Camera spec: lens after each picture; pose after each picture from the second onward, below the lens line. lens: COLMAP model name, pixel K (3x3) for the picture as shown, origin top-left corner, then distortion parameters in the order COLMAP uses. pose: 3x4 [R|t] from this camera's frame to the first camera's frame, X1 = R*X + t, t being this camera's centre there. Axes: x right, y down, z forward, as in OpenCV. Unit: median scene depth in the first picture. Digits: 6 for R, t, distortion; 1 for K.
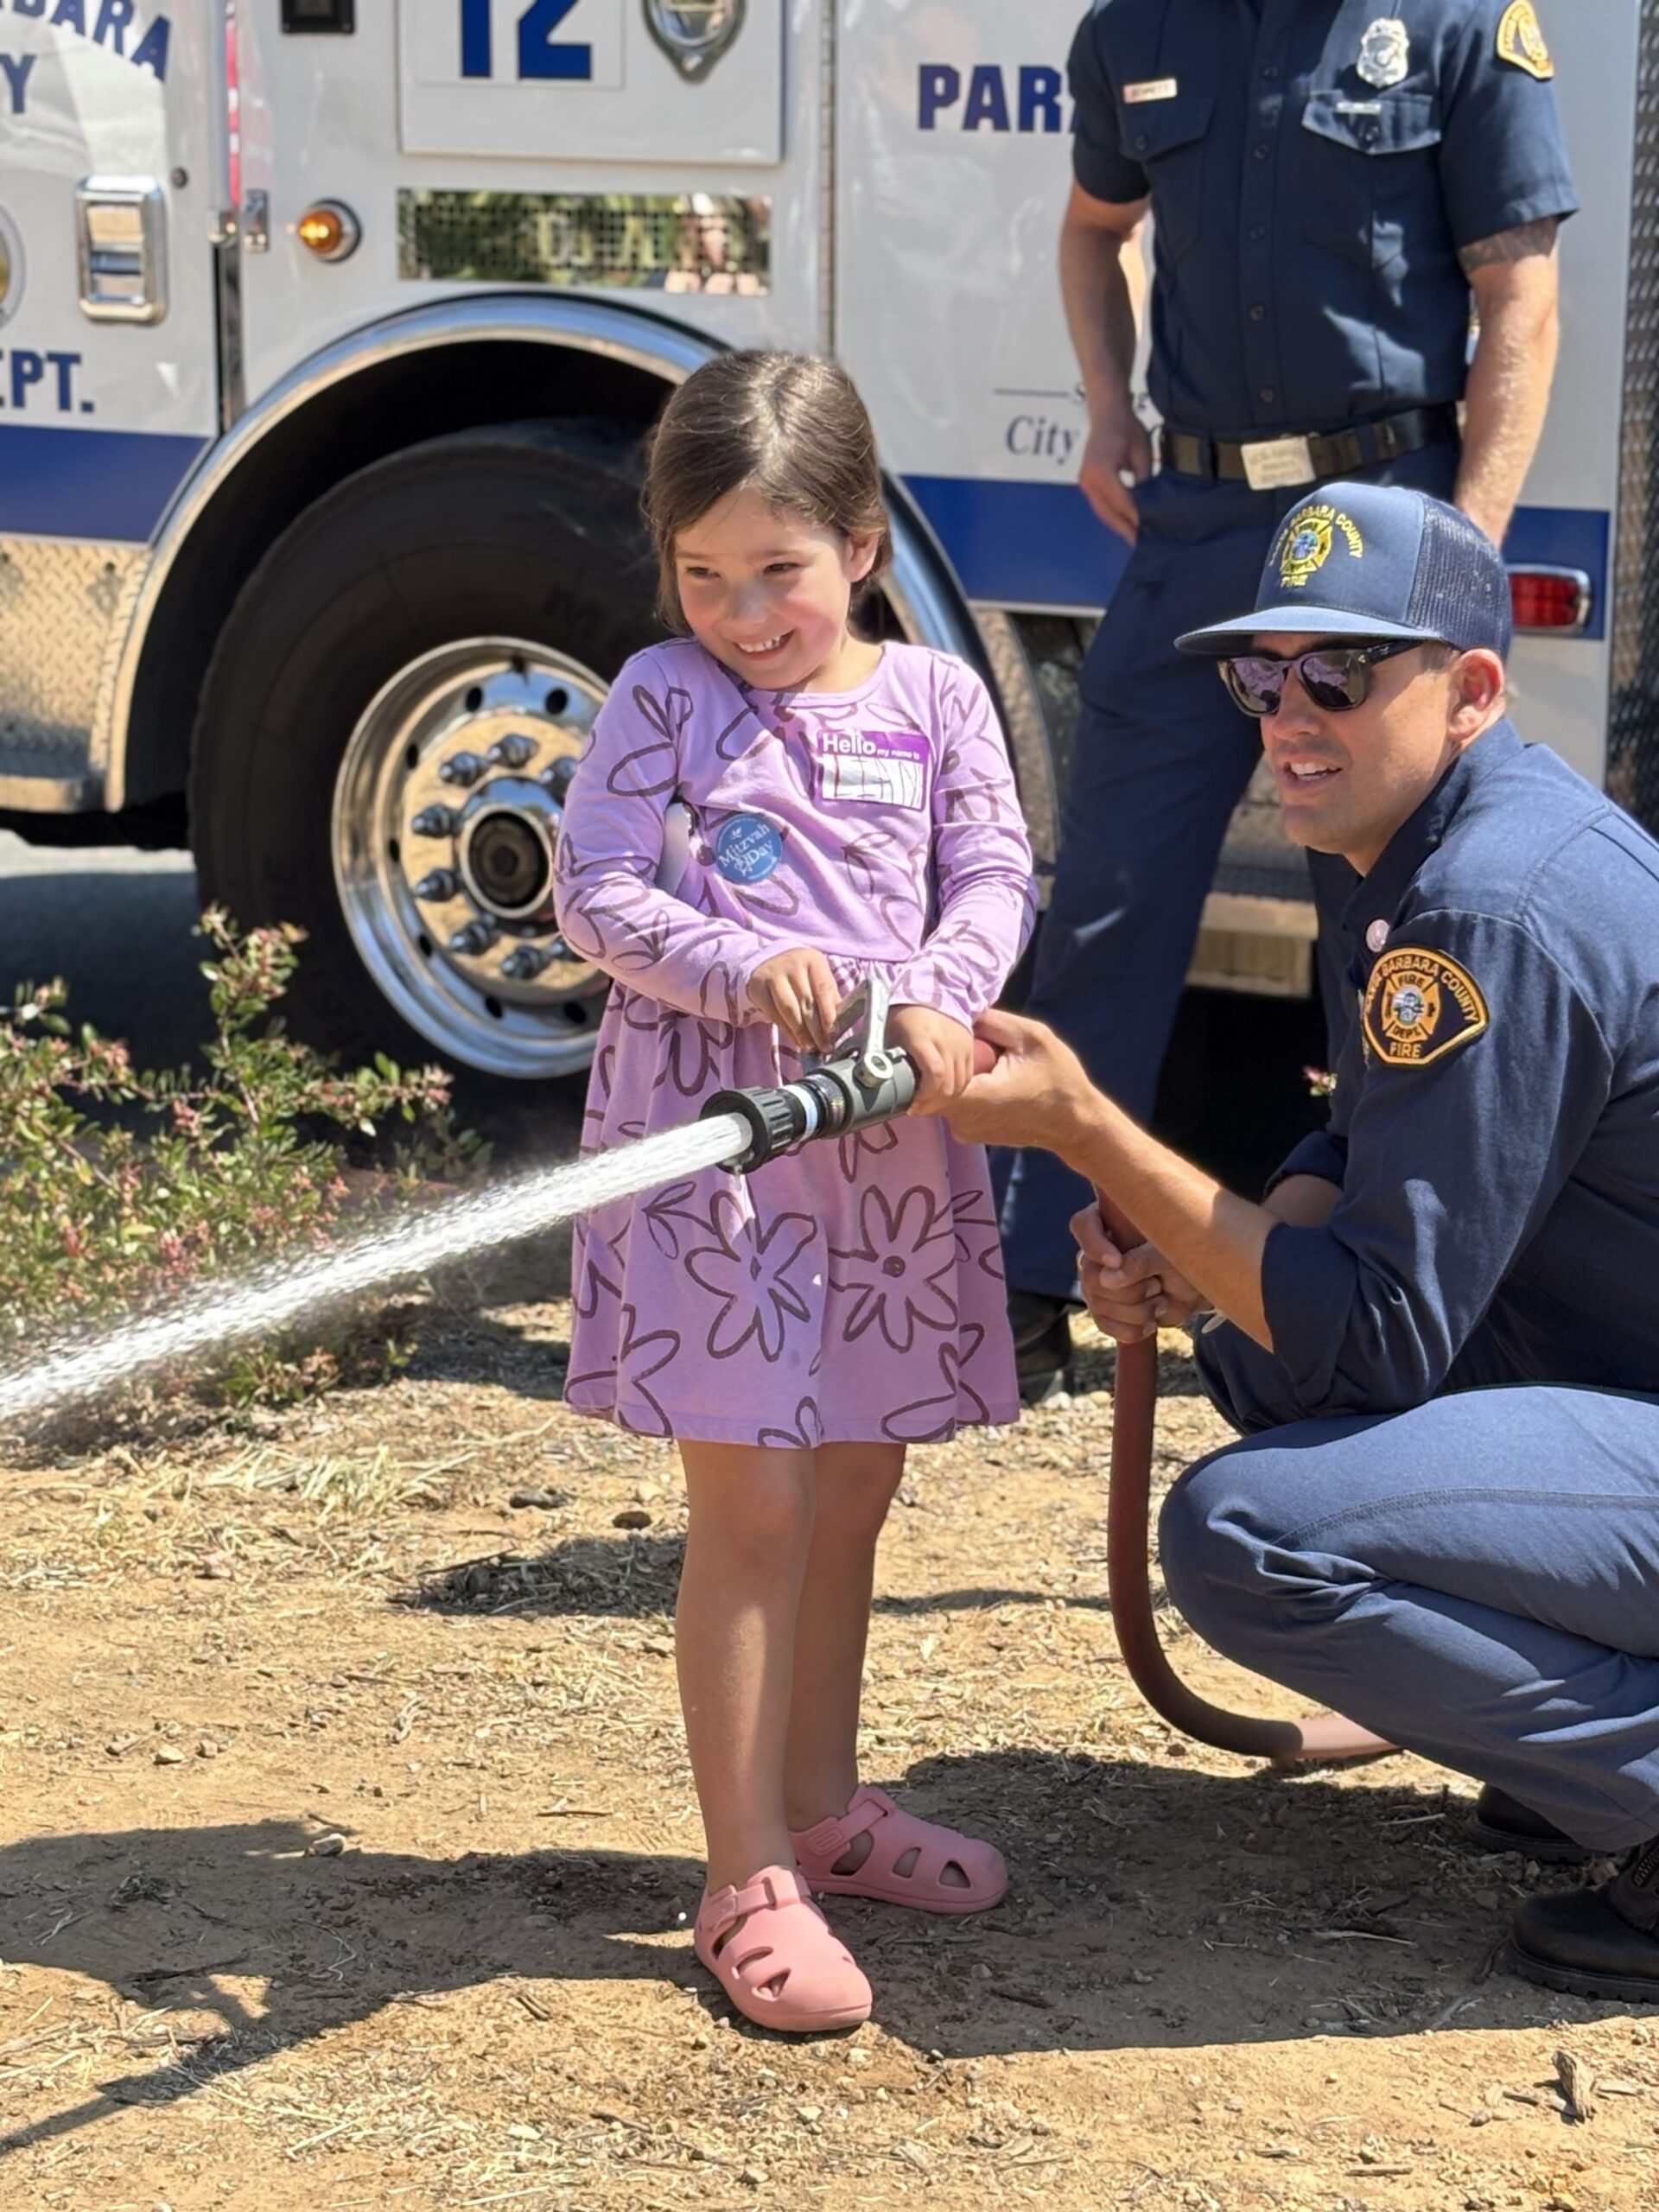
lens RADIAL K [[4601.0, 0, 829.5], [0, 4601.0, 1106.0], [0, 0, 1]] dist [0.132299, -0.016423]
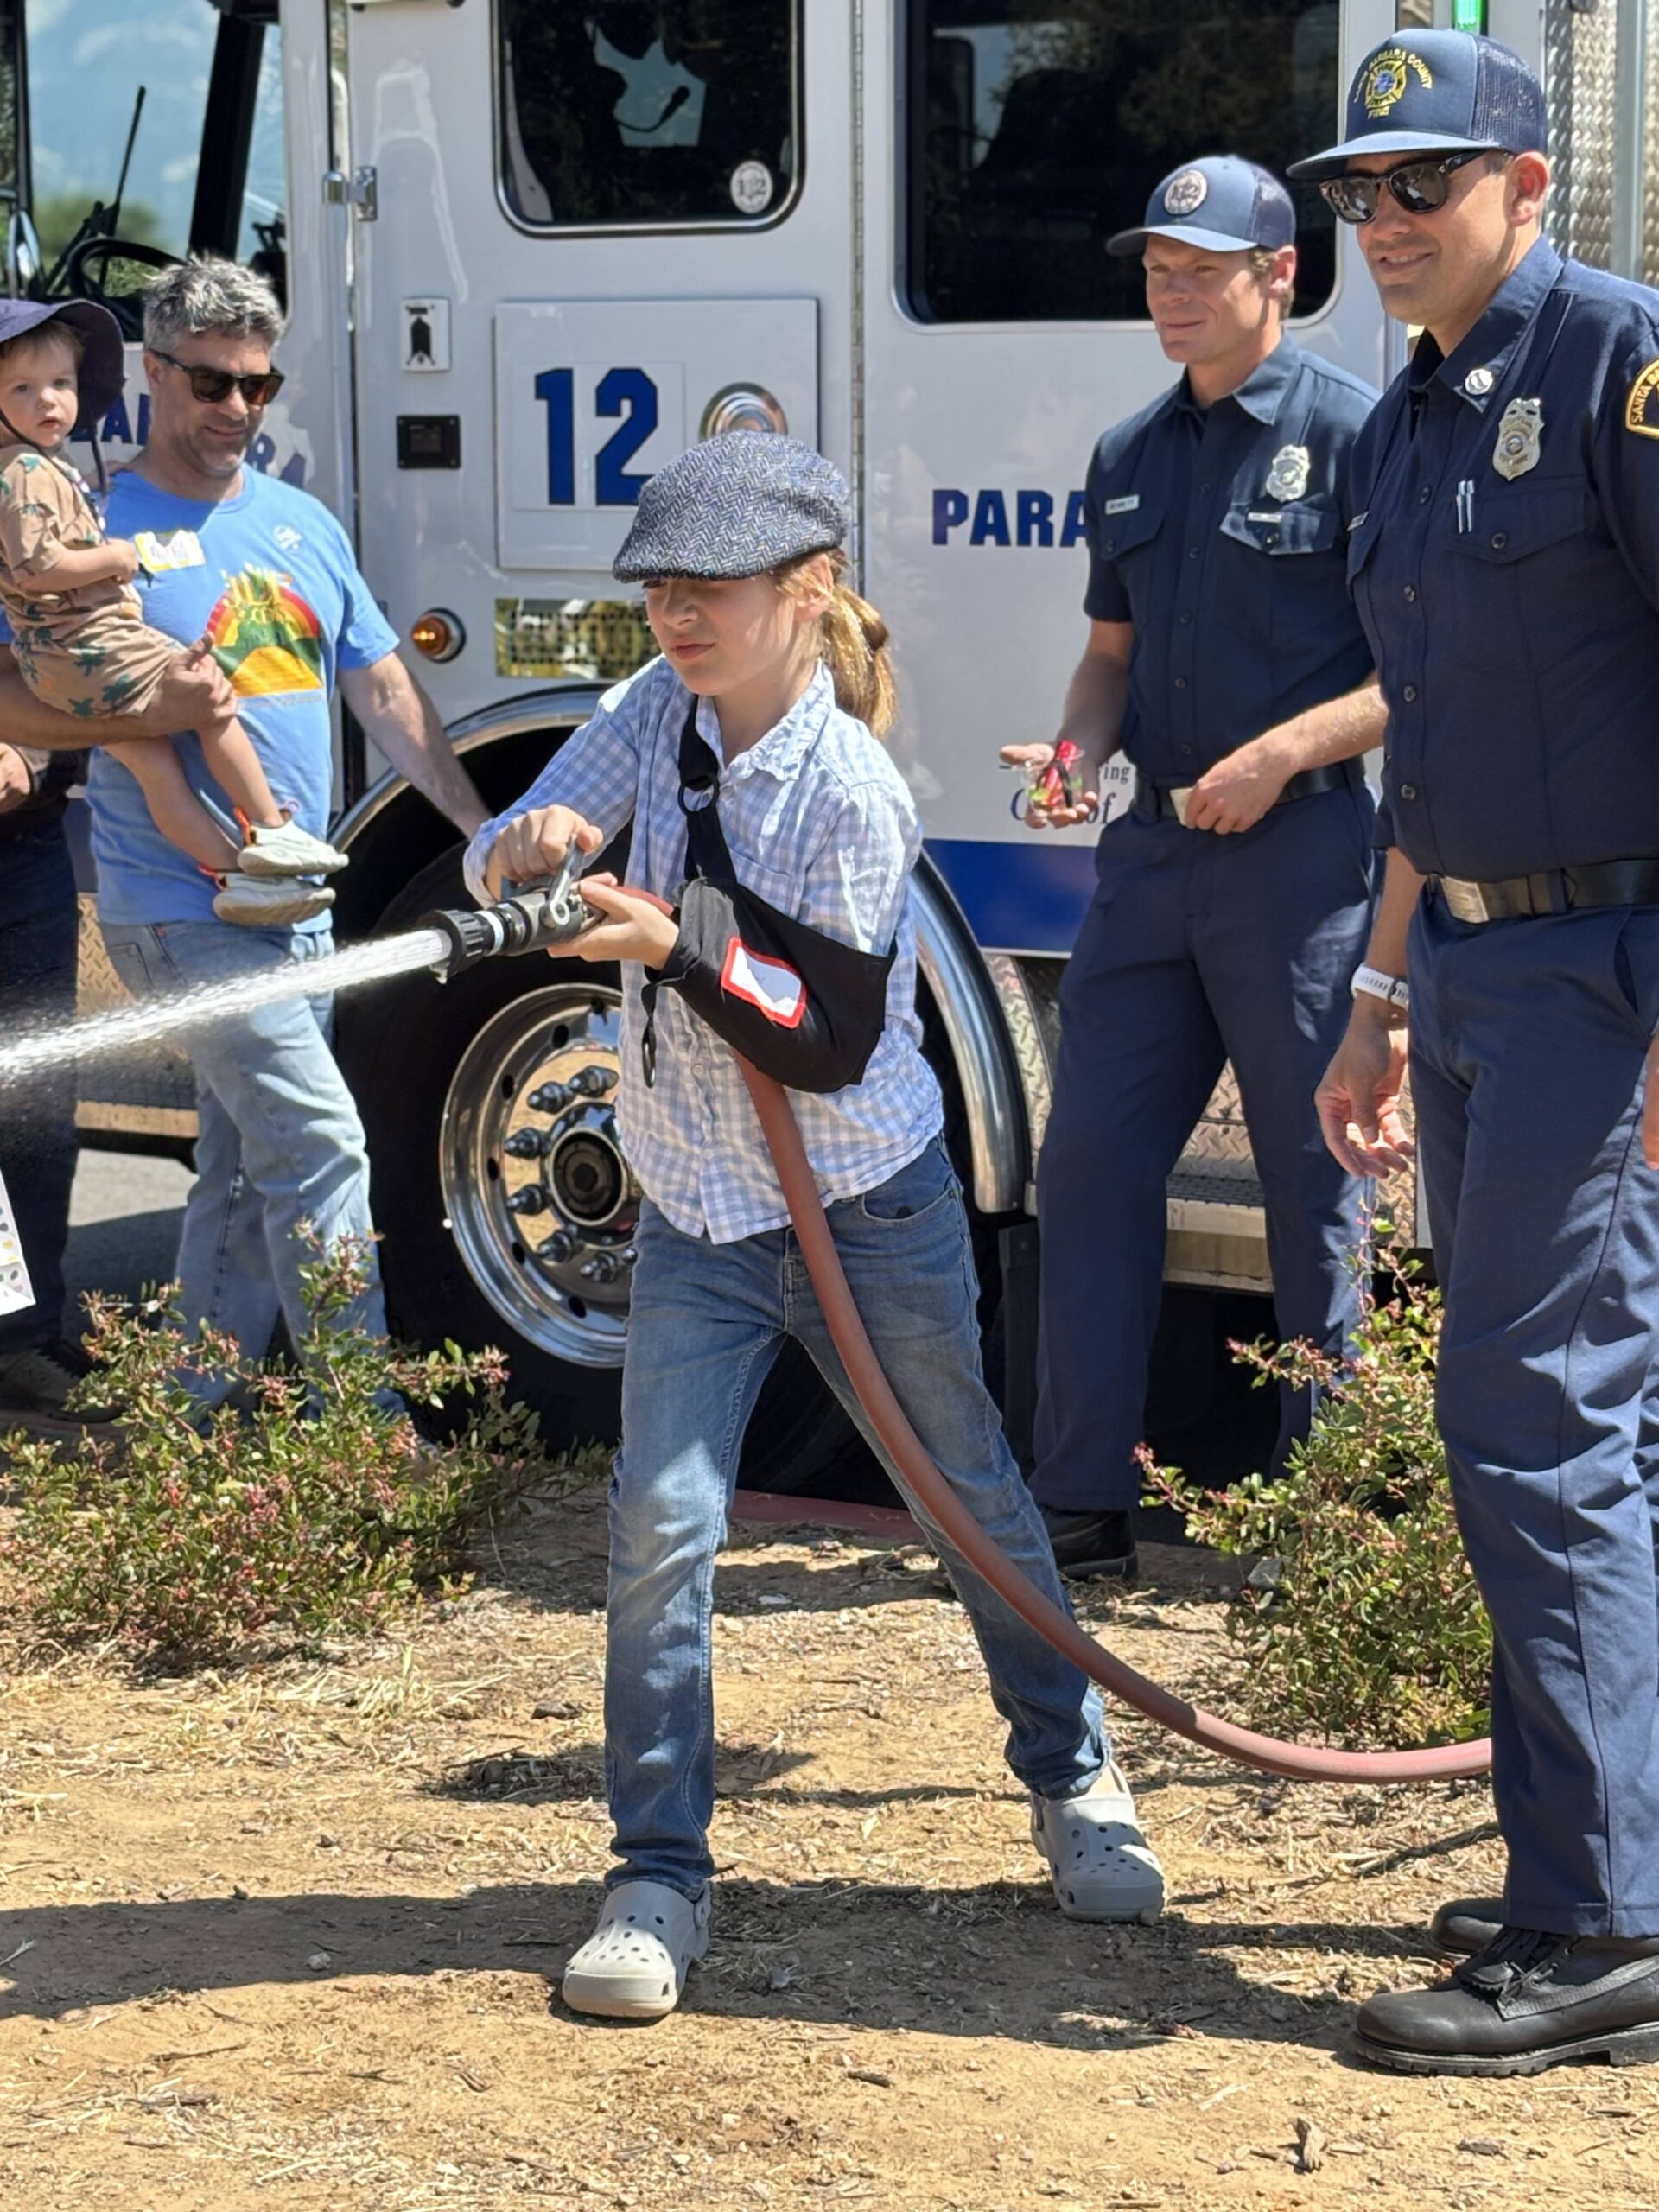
lens RADIAL K [[4601.0, 0, 829.5], [0, 4601.0, 1106.0], [0, 0, 1]] dist [0.132299, -0.016423]
pose [[0.998253, -0.004525, -0.058909, 0.075733], [-0.000022, 0.997034, -0.076963, 0.022269], [0.059082, 0.076830, 0.995292, -0.174044]]
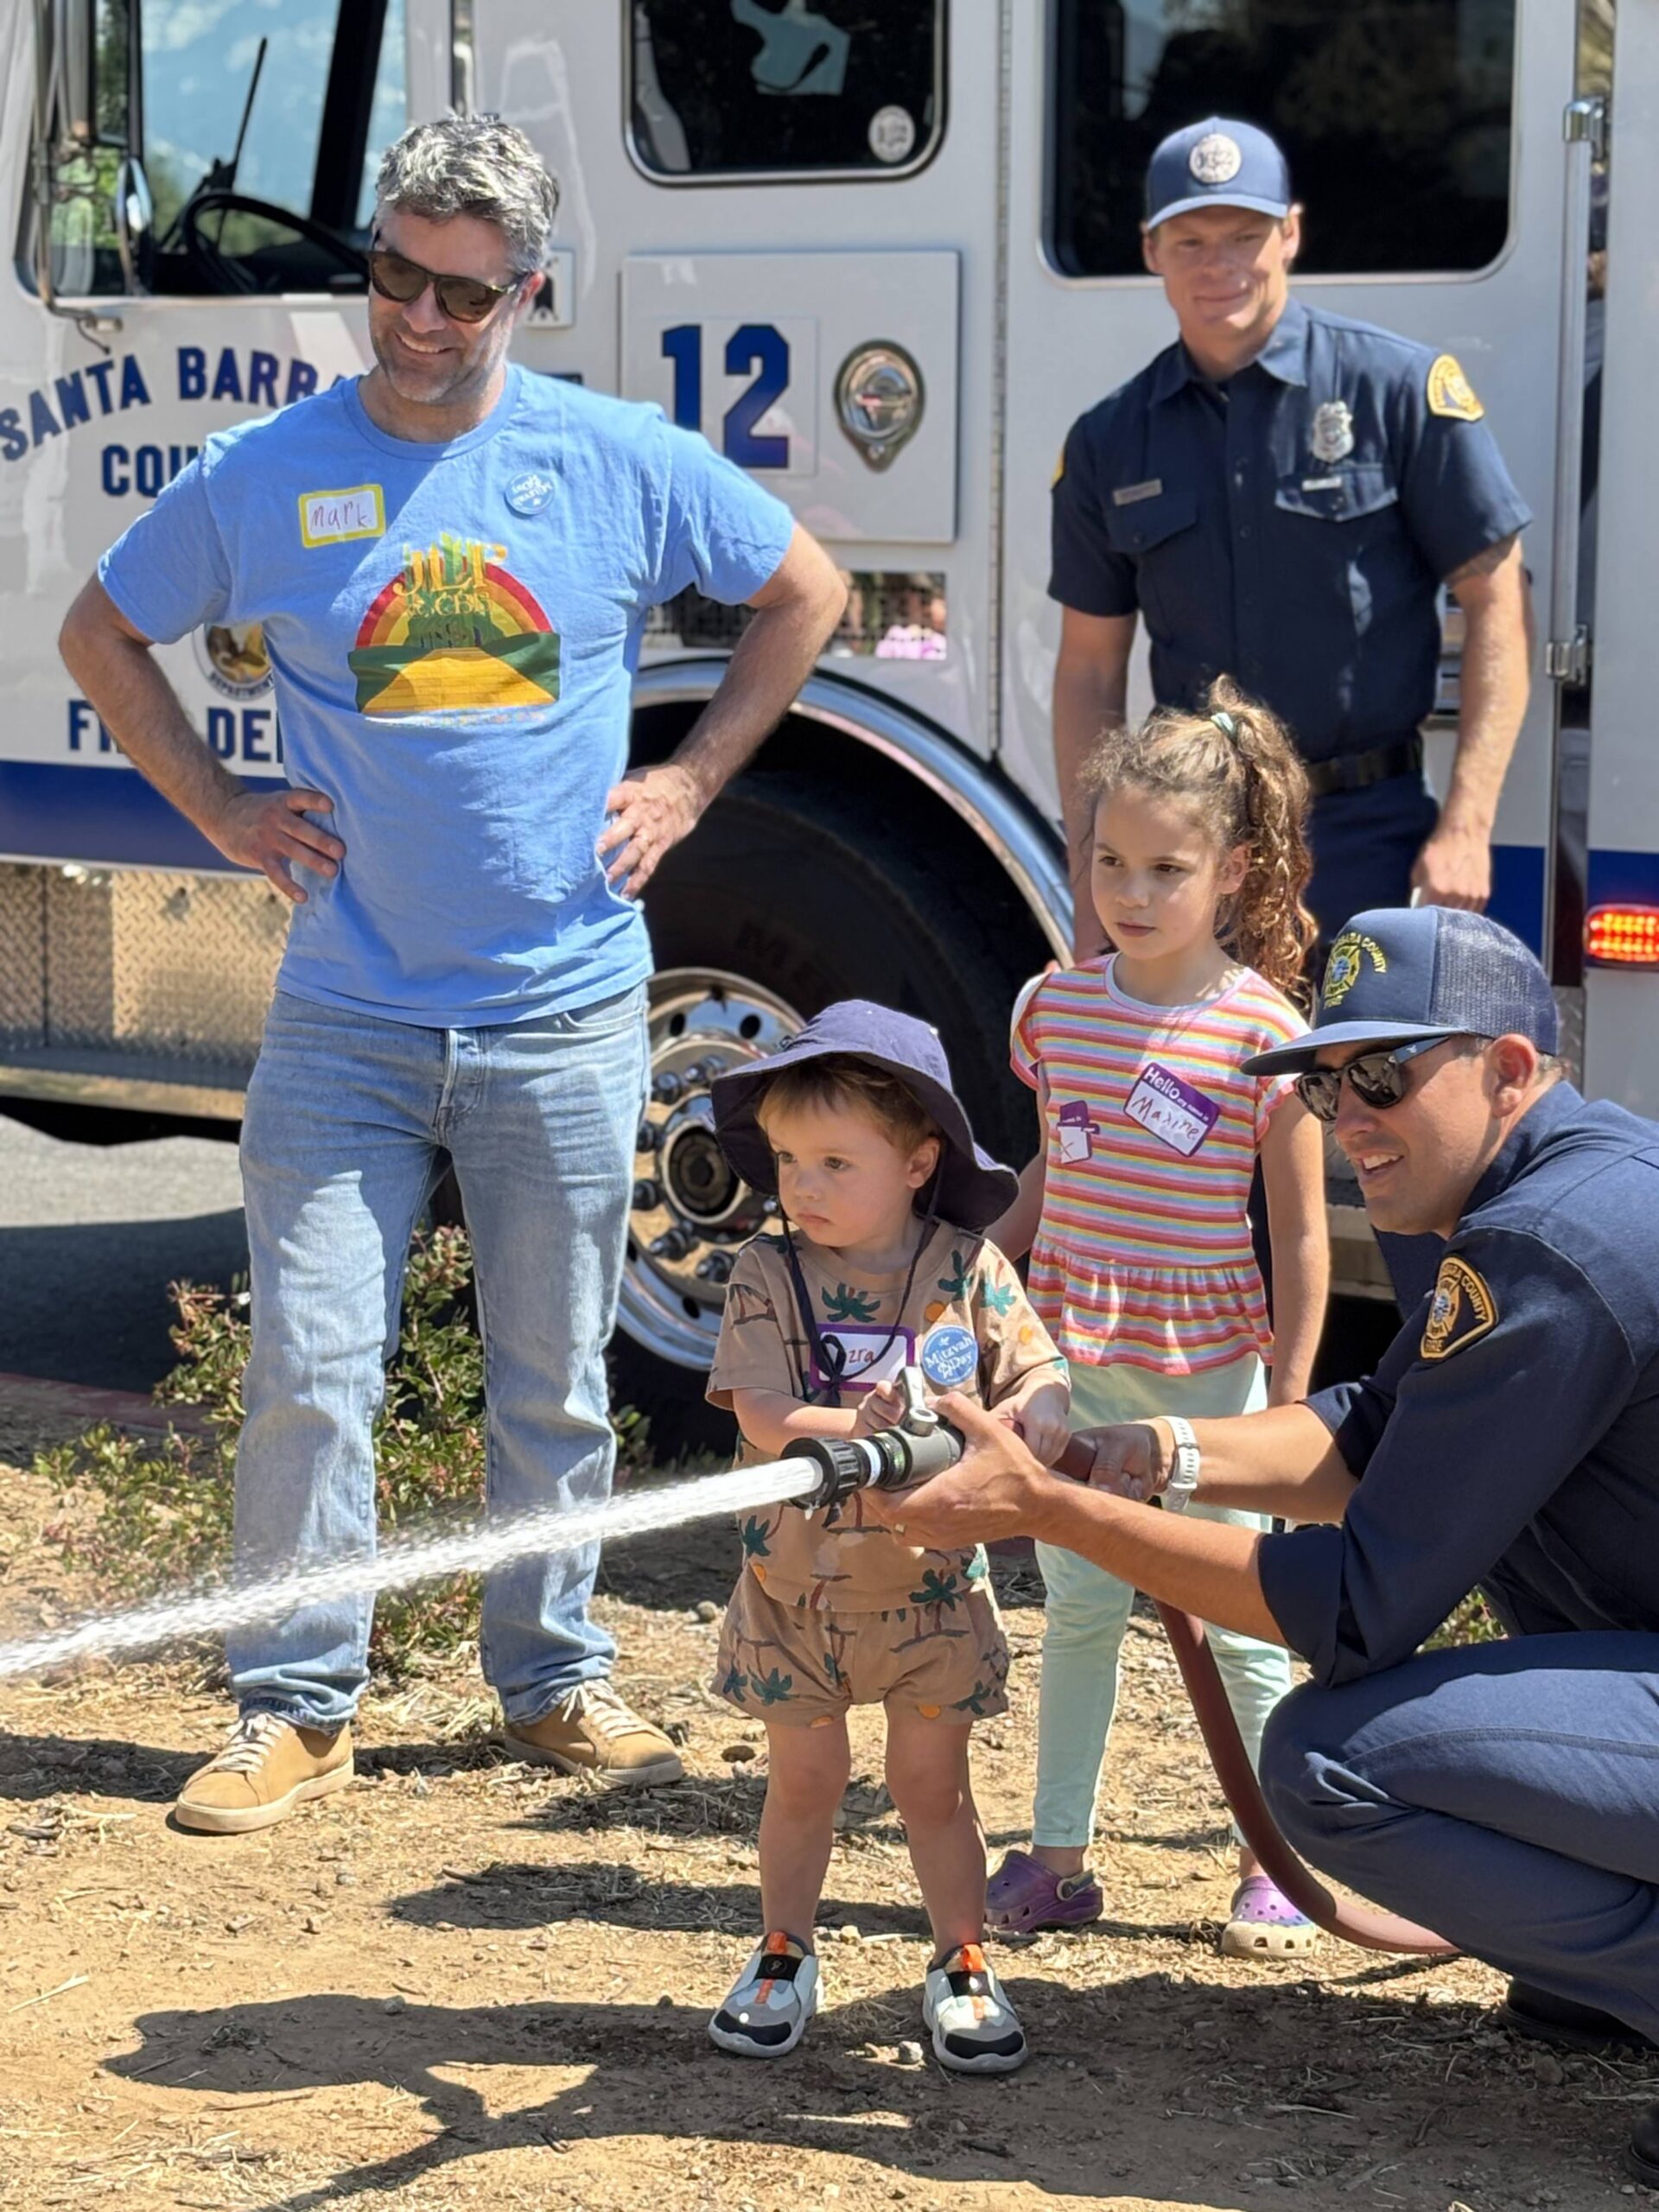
lens RADIAL K [[4601.0, 0, 829.5], [0, 4601.0, 1106.0], [0, 0, 1]] dist [0.132299, -0.016423]
pose [[0.996139, 0.010469, -0.087159, 0.072031], [-0.017391, 0.996720, -0.079035, 0.021963], [0.086046, 0.080245, 0.993054, -0.102723]]
